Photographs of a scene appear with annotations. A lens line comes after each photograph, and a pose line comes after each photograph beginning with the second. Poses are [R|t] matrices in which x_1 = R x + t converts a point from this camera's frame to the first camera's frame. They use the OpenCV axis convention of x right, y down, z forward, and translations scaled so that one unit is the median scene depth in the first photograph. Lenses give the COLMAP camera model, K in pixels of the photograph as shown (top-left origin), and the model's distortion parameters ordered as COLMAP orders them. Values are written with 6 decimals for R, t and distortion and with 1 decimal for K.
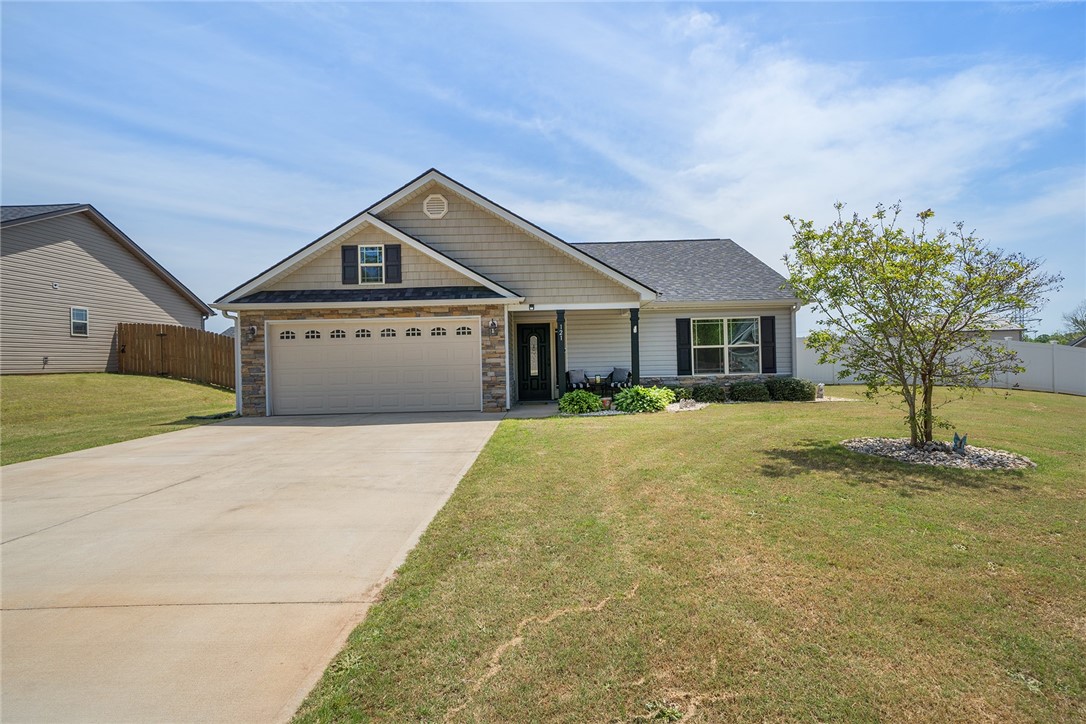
lens RADIAL K [[550.3, 0, 543.6], [0, 550.3, 350.9], [0, 0, 1]] dist [0.001254, 0.000205]
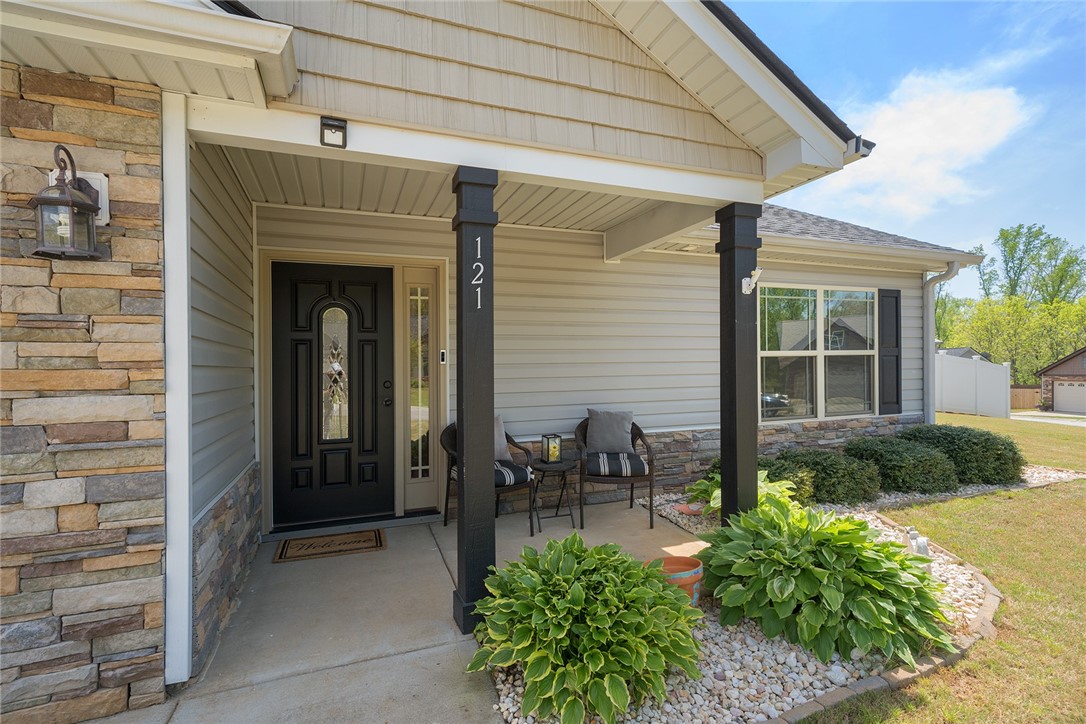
lens RADIAL K [[528.3, 0, 556.2], [0, 528.3, 359.8], [0, 0, 1]] dist [0.003260, 0.000659]
pose [[0.924284, 0.014858, 0.381417, -0.016544], [-0.014725, 0.999886, -0.003269, 0.000959], [-0.381422, -0.002595, 0.924397, 0.698899]]
